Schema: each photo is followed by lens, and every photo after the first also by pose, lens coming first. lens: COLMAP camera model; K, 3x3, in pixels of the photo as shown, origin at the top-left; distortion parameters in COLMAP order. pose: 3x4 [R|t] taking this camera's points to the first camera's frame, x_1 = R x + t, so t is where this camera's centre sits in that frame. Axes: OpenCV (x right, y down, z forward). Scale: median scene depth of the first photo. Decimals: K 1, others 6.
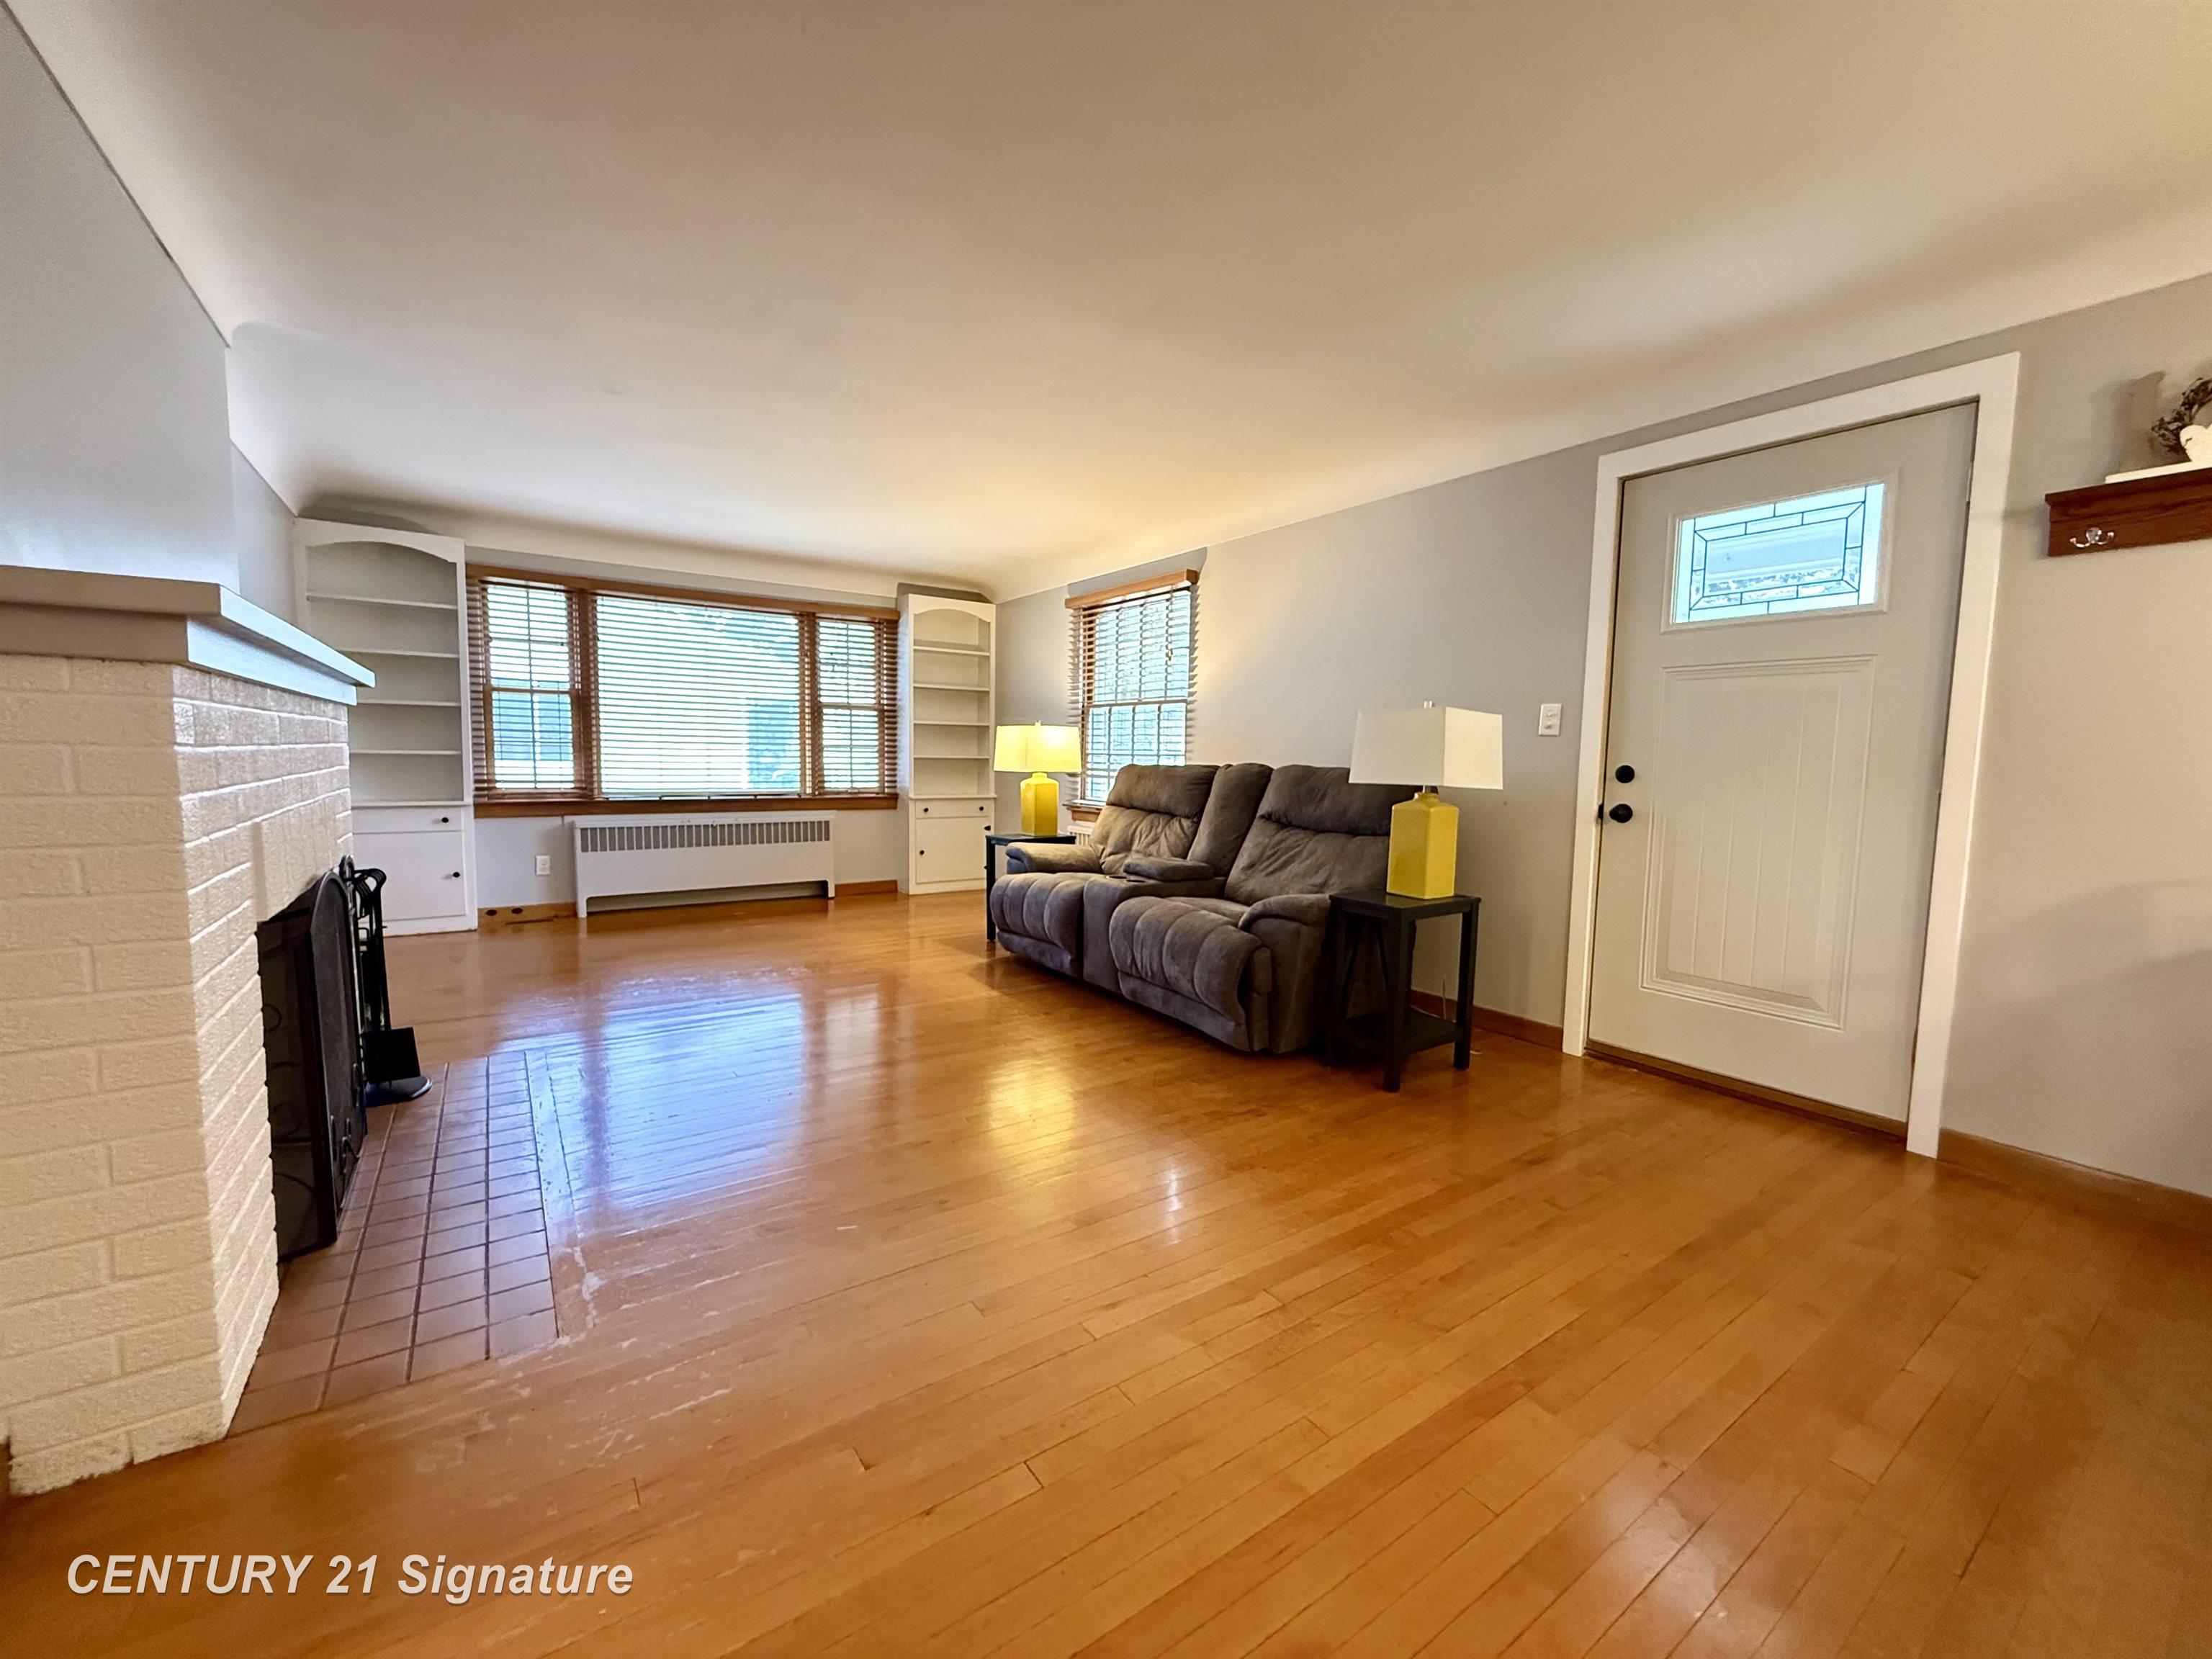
lens RADIAL K [[887.8, 0, 1108.4], [0, 887.8, 832.1], [0, 0, 1]] dist [-0.001621, 0.000002]
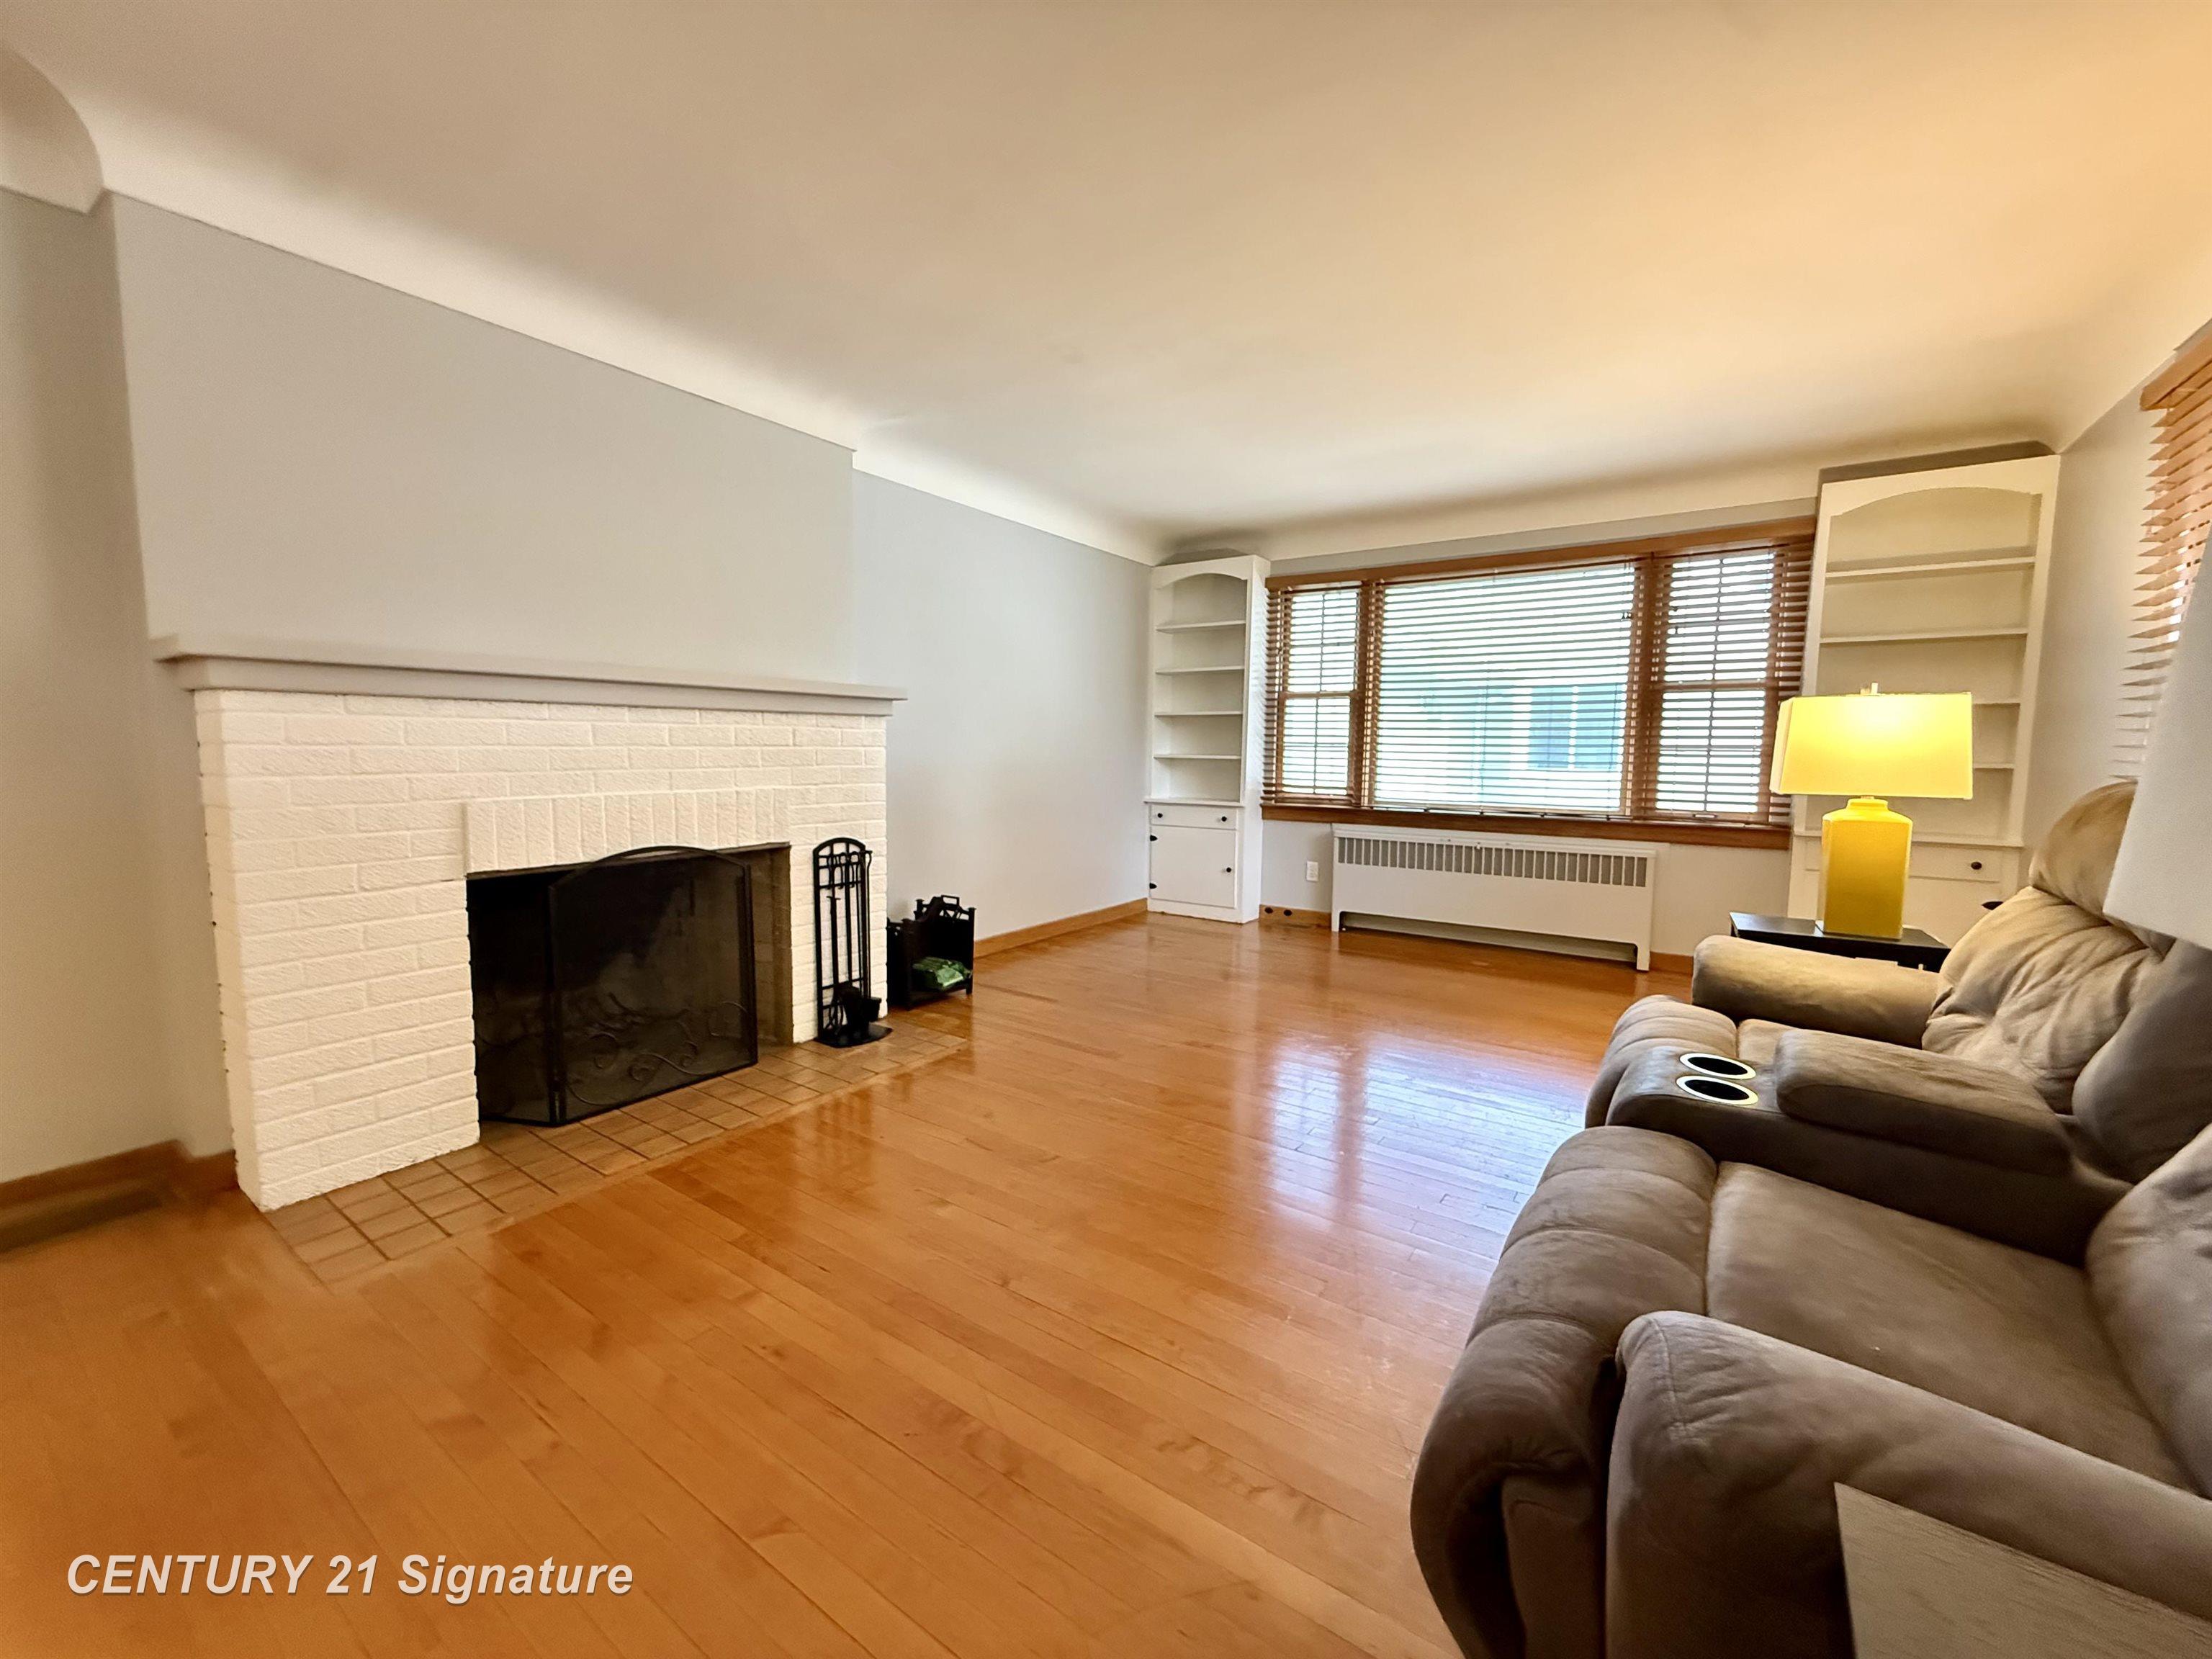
lens RADIAL K [[887.8, 0, 1110.9], [0, 887.8, 833.1], [0, 0, 1]] dist [-0.001621, 0.000002]
pose [[0.346828, 0.076828, -0.934777, 0.202196], [-0.084601, 0.995139, 0.050400, -0.035728], [0.934105, 0.061603, 0.351642, 0.436451]]
